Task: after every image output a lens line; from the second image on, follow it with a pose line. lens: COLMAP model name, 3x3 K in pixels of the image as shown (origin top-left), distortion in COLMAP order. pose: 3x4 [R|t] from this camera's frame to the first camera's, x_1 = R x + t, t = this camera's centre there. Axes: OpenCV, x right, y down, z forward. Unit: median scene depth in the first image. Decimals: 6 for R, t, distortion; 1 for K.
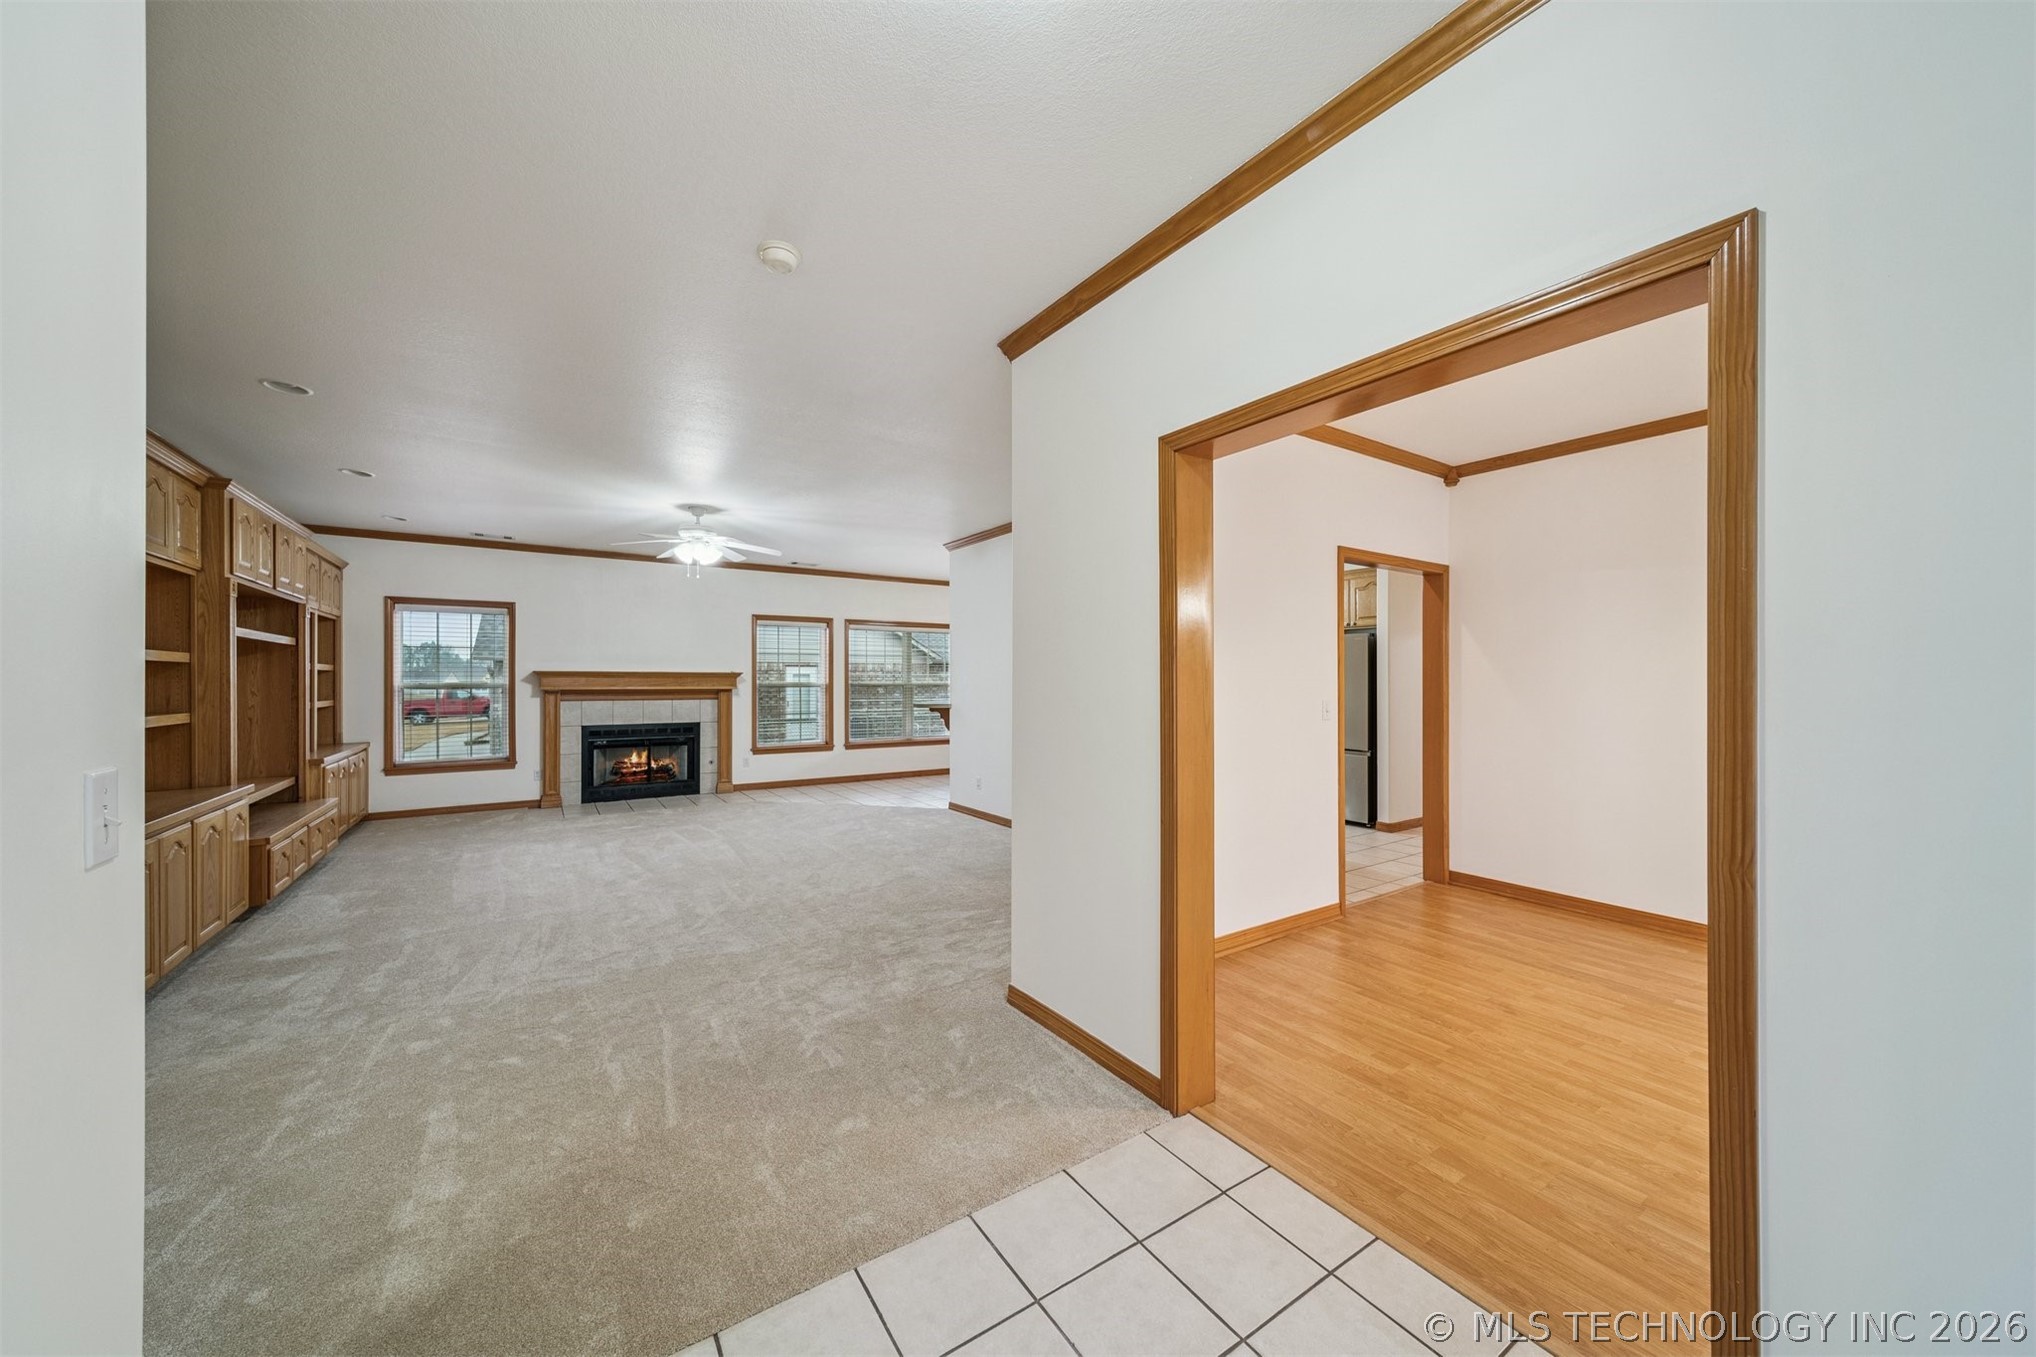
lens RADIAL K [[710.8, 0, 998.5], [0, 710.8, 677.2], [0, 0, 1]] dist [0.008879, -0.001603]
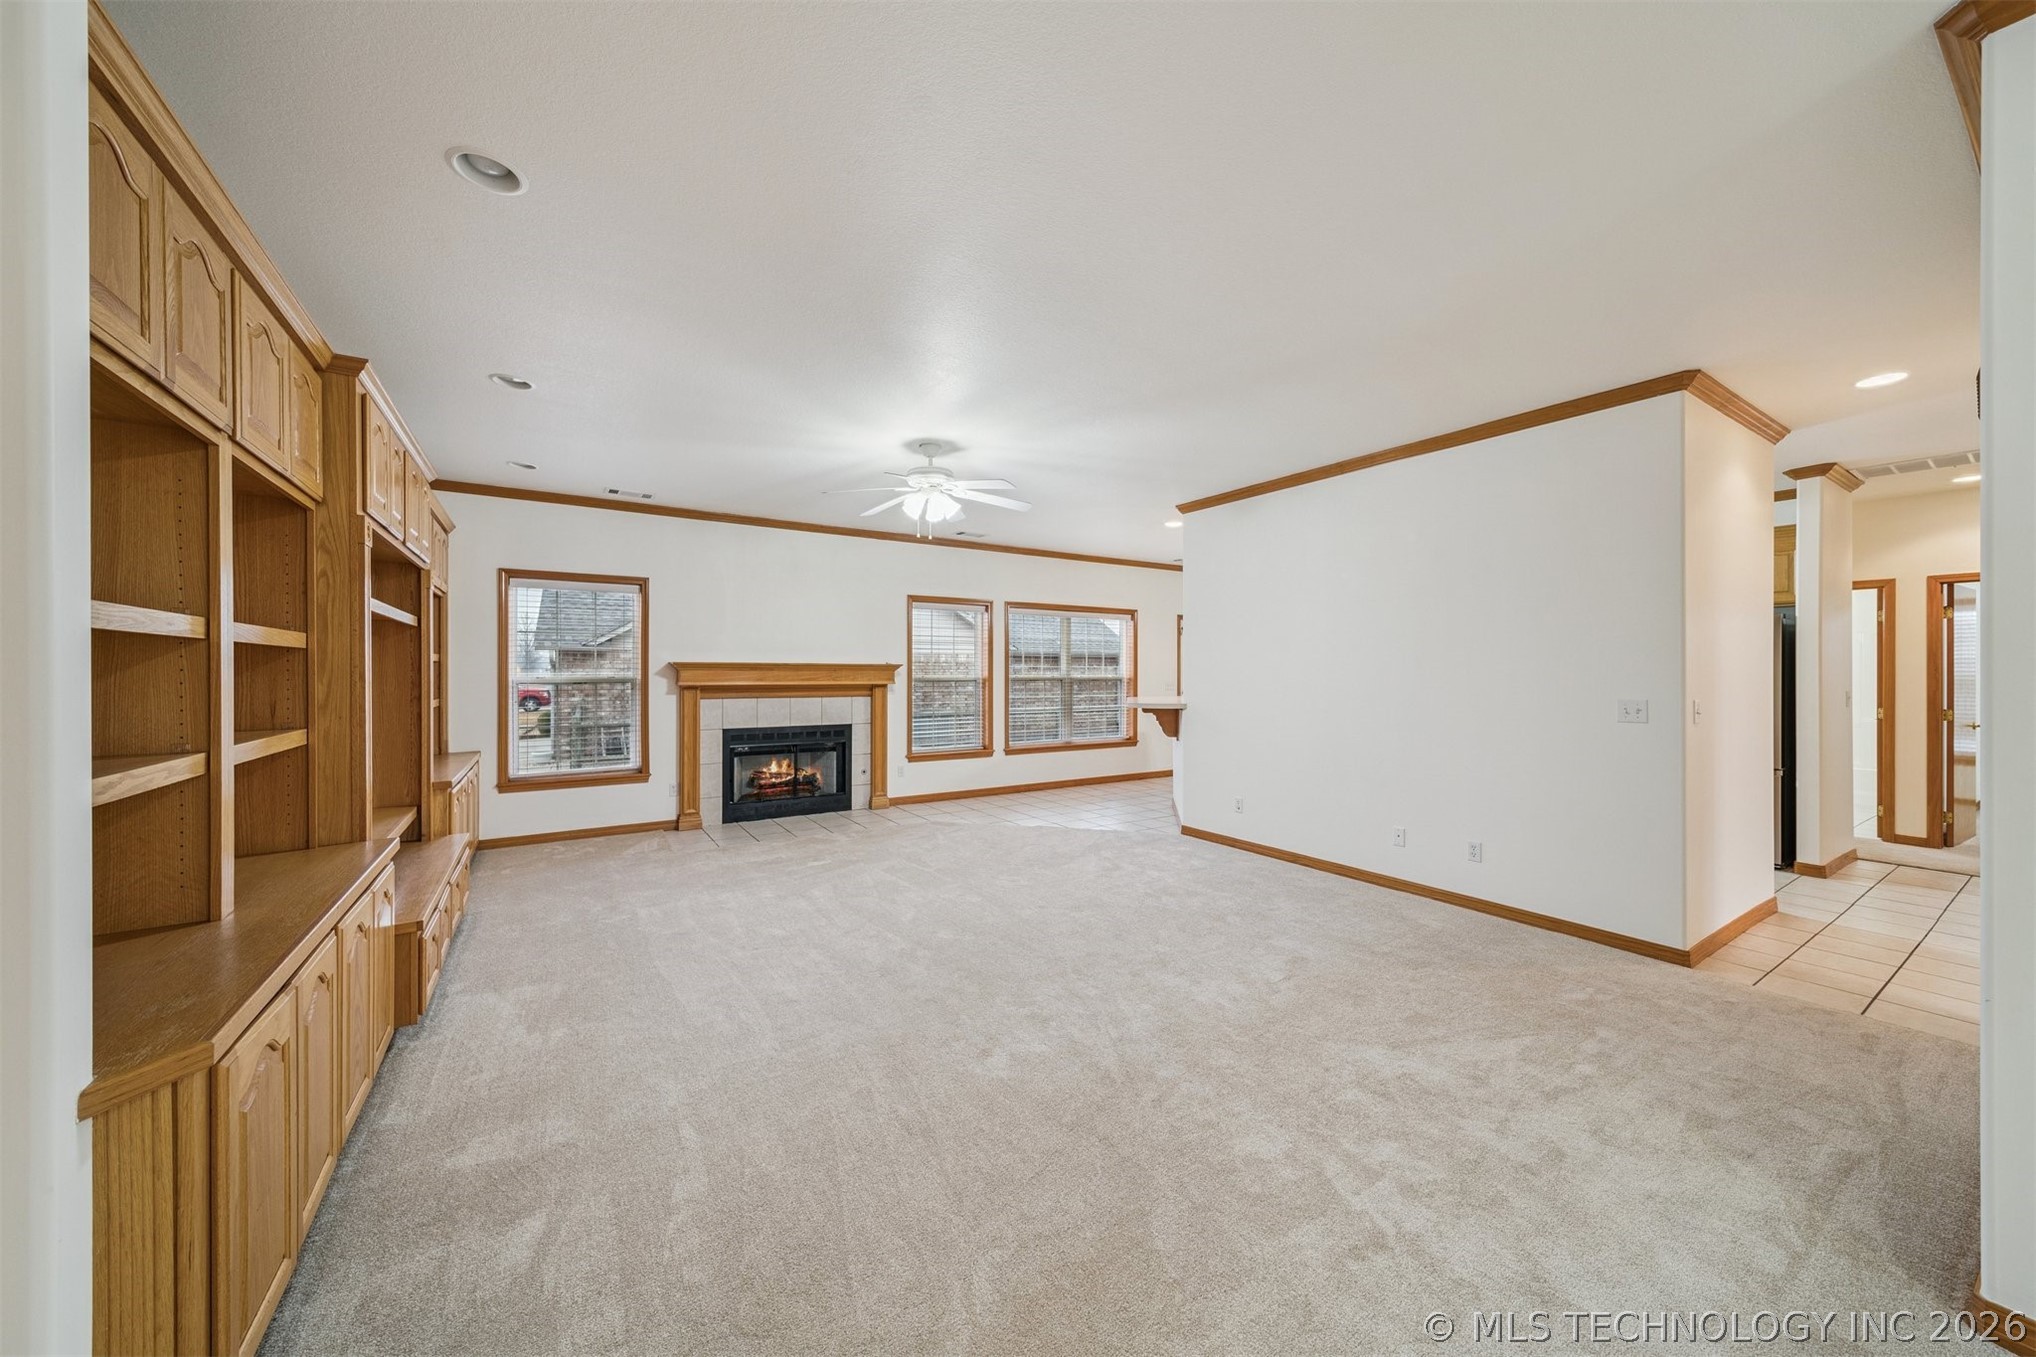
lens RADIAL K [[710.8, 0, 1010.6], [0, 710.8, 670.8], [0, 0, 1]] dist [0.008879, -0.001603]
pose [[0.999937, 0.001946, -0.011024, -0.276310], [-0.001913, 0.999994, 0.003052, -0.002180], [0.011030, -0.003030, 0.999935, 0.208147]]
